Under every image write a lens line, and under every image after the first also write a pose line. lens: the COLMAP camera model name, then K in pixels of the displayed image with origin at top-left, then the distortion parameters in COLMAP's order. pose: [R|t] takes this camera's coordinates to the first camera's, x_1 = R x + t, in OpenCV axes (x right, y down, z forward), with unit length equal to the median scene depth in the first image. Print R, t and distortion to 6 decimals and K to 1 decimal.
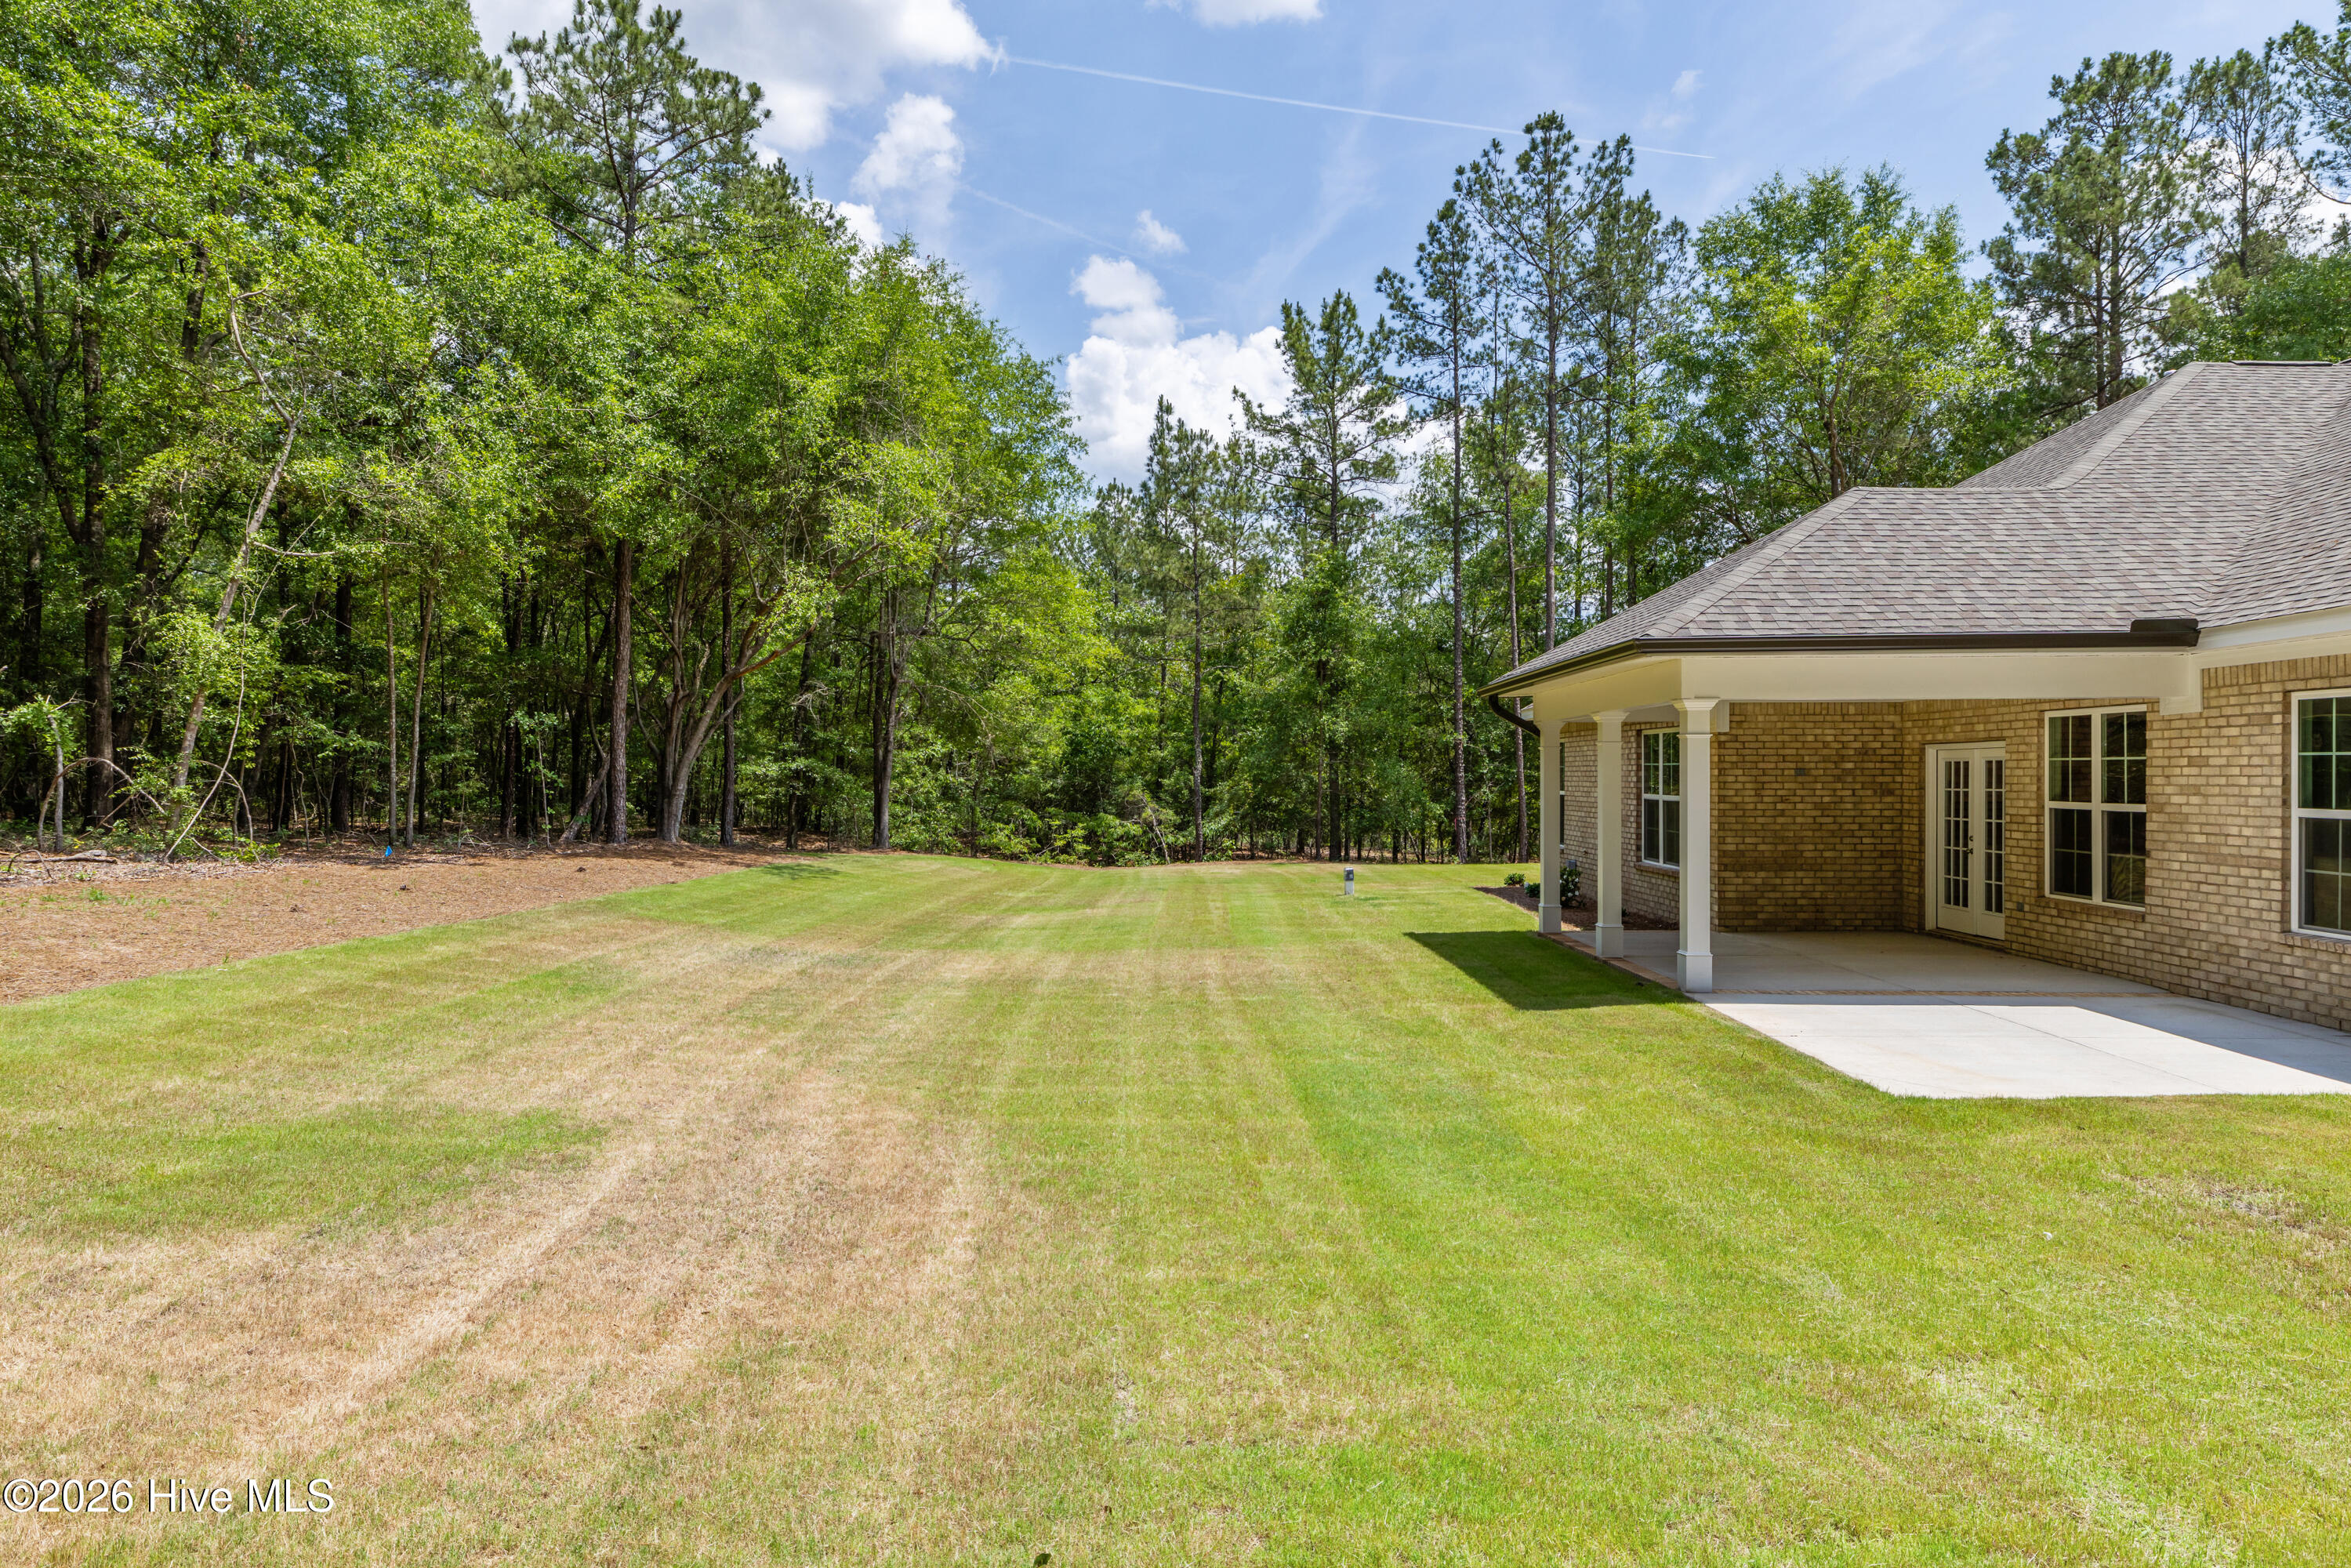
lens RADIAL K [[1448.3, 0, 1159.4], [0, 1448.3, 785.9], [0, 0, 1]] dist [-0.001392, 0.001197]
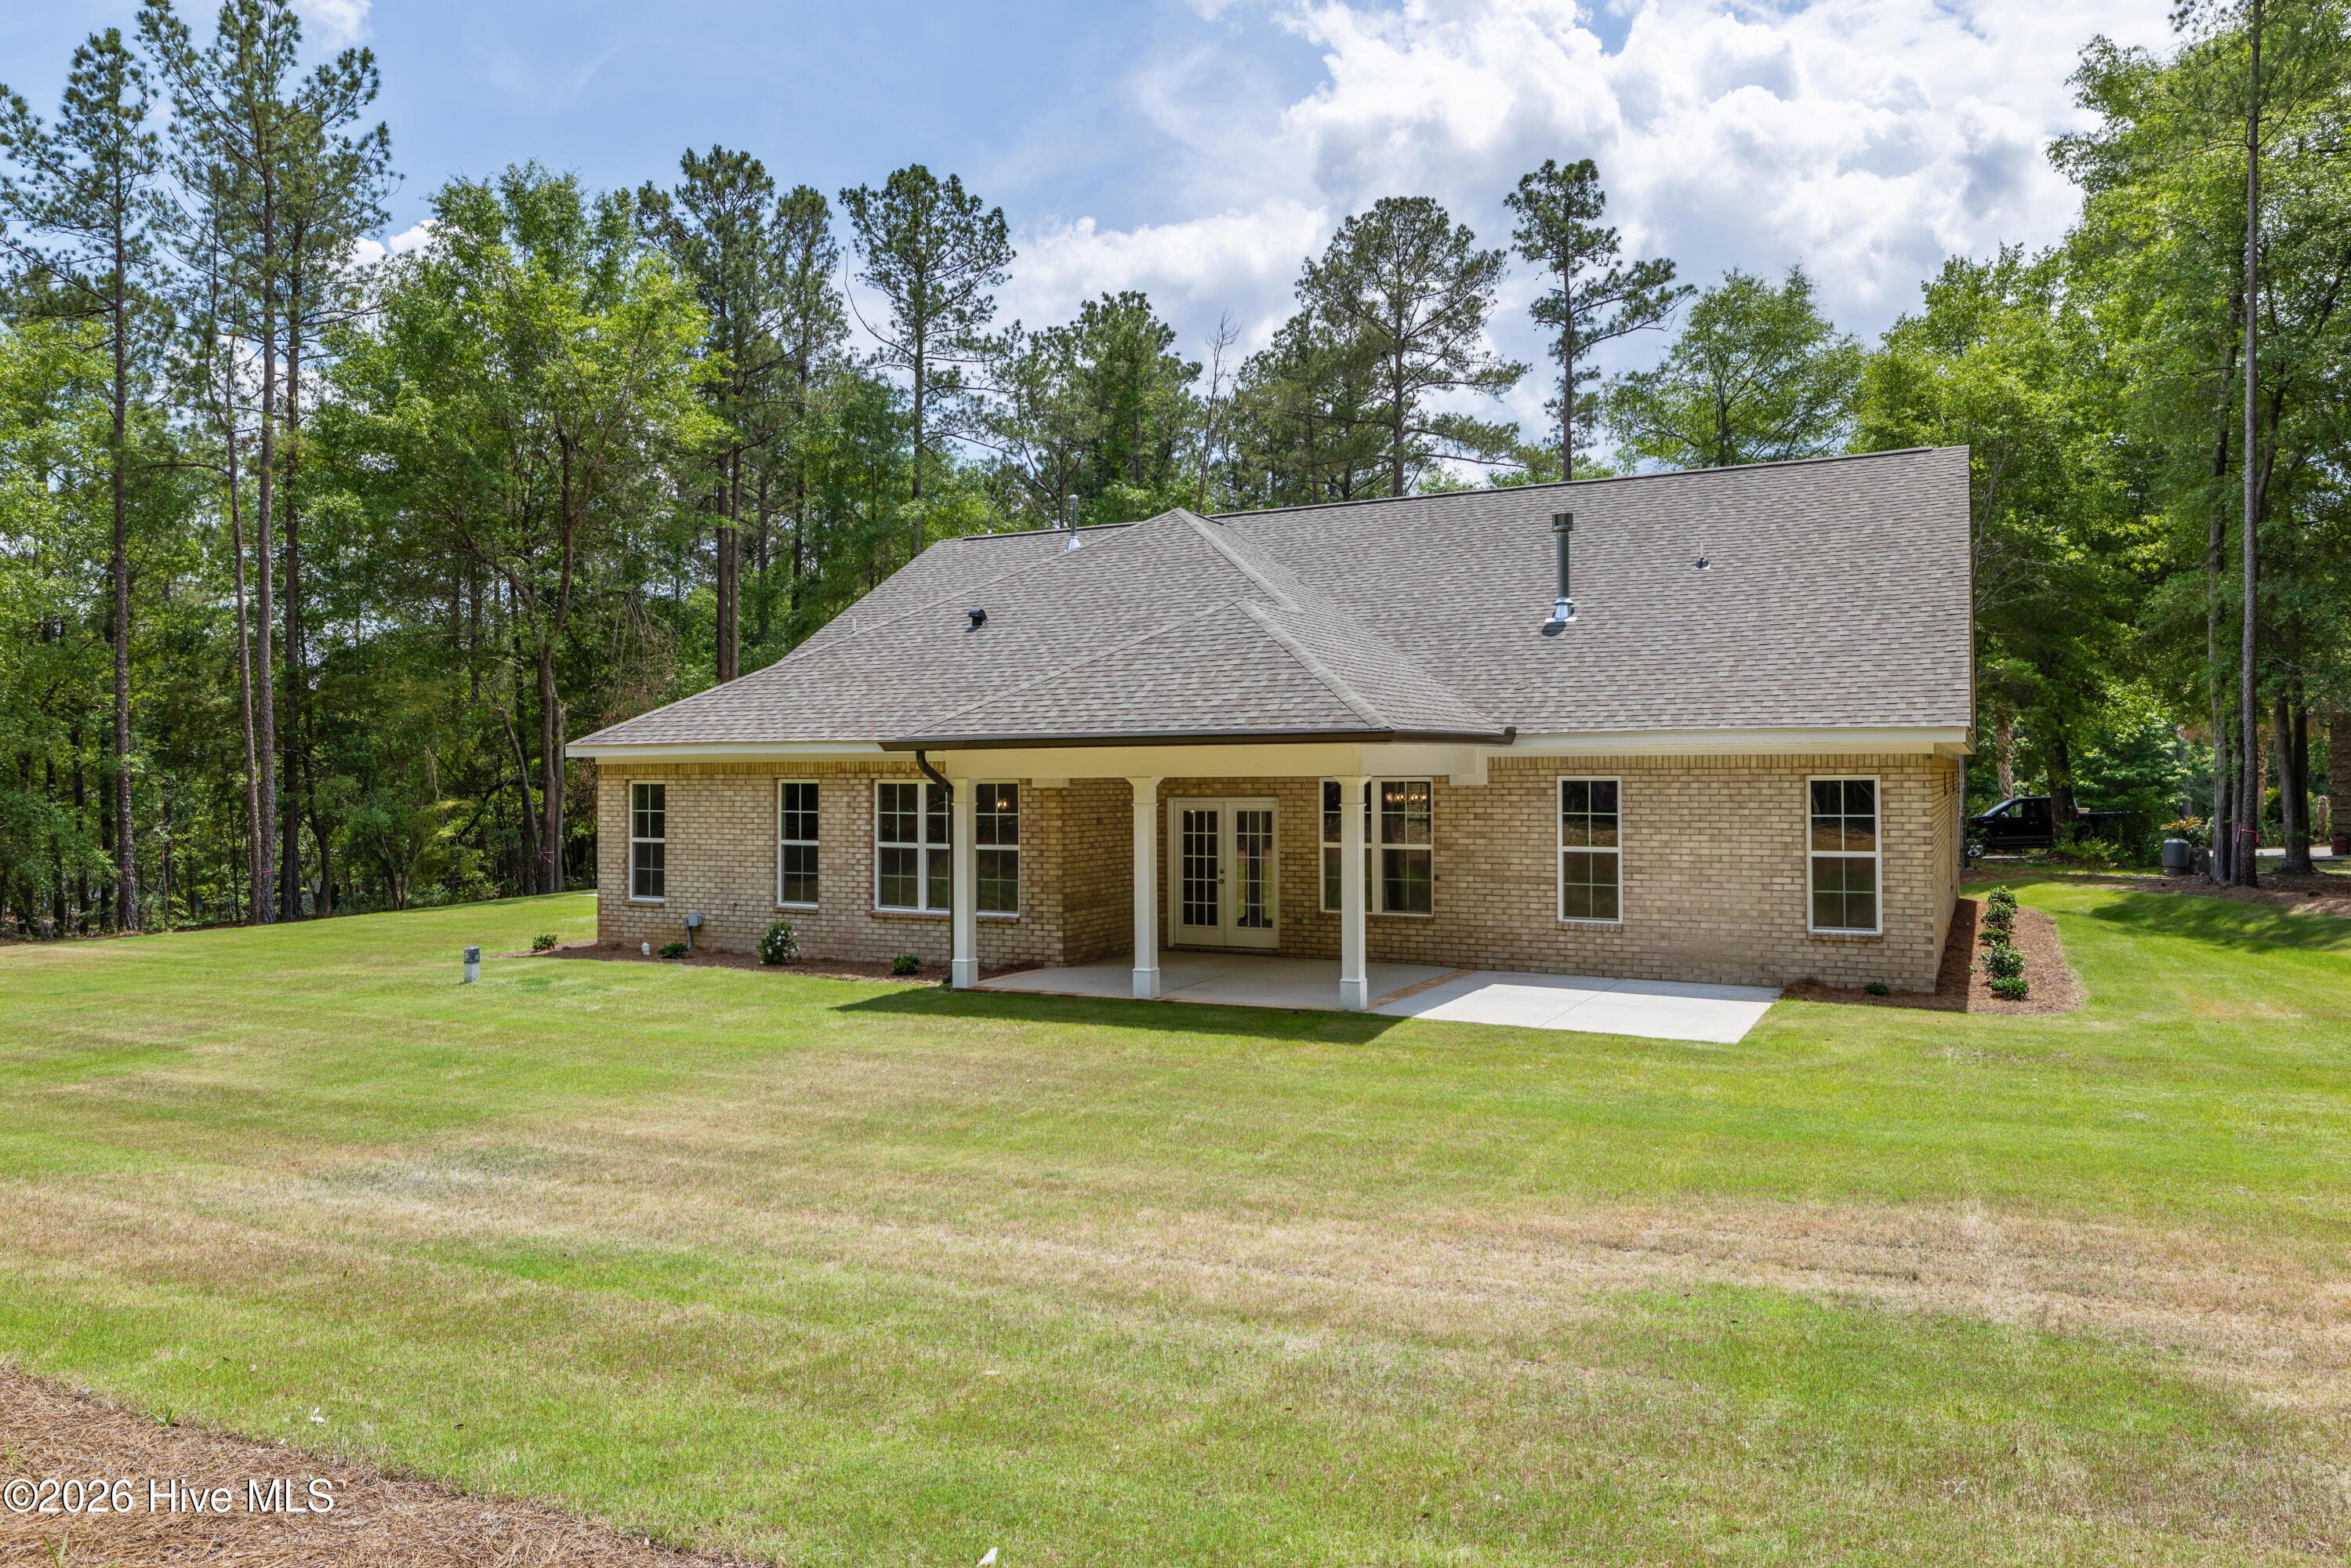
lens RADIAL K [[1594.7, 0, 1174.9], [0, 1594.7, 765.1], [0, 0, 1]] dist [0.010869, -0.004919]
pose [[0.438694, 0.005413, 0.898620, -0.690291], [0.010329, 0.999885, -0.011066, -0.040606], [-0.898577, 0.014136, 0.438588, 0.393630]]
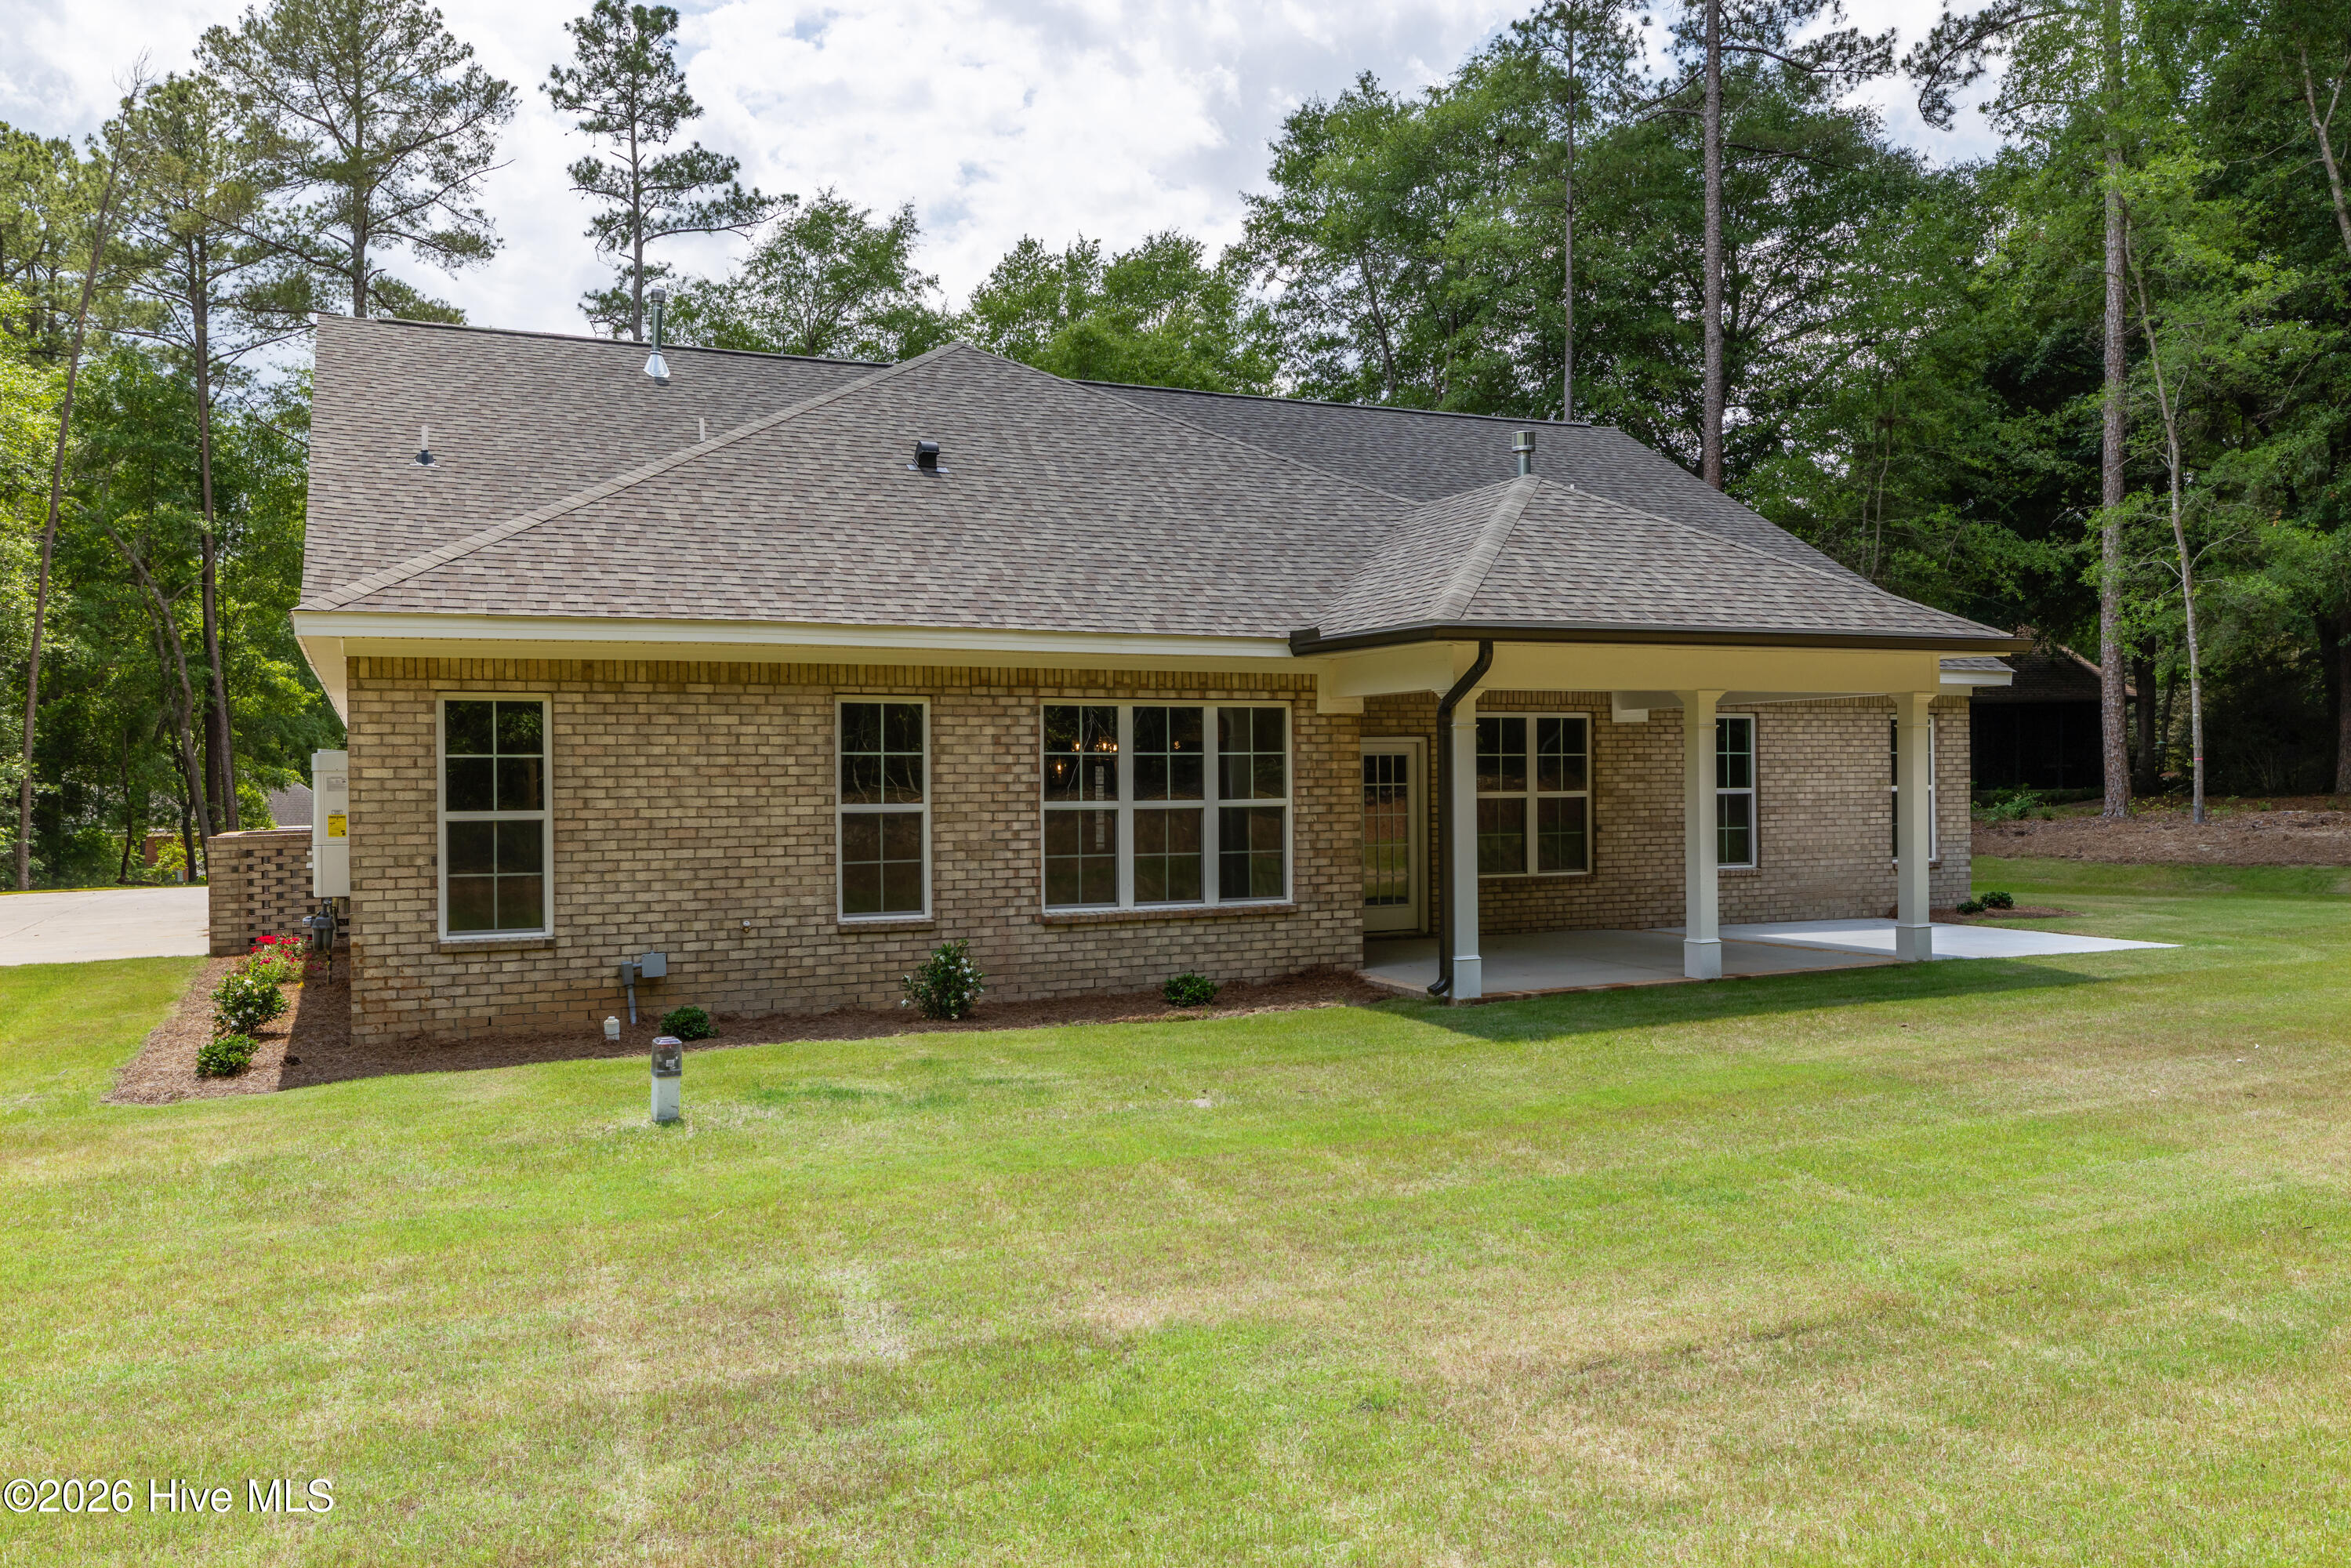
lens RADIAL K [[1764.8, 0, 1181.1], [0, 1764.8, 783.3], [0, 0, 1]] dist [0.016979, -0.001203]
pose [[-0.438120, 0.005279, 0.898901, -0.436408], [0.019039, 0.999813, 0.003408, -0.004620], [-0.898715, 0.018607, -0.438138, 1.535668]]
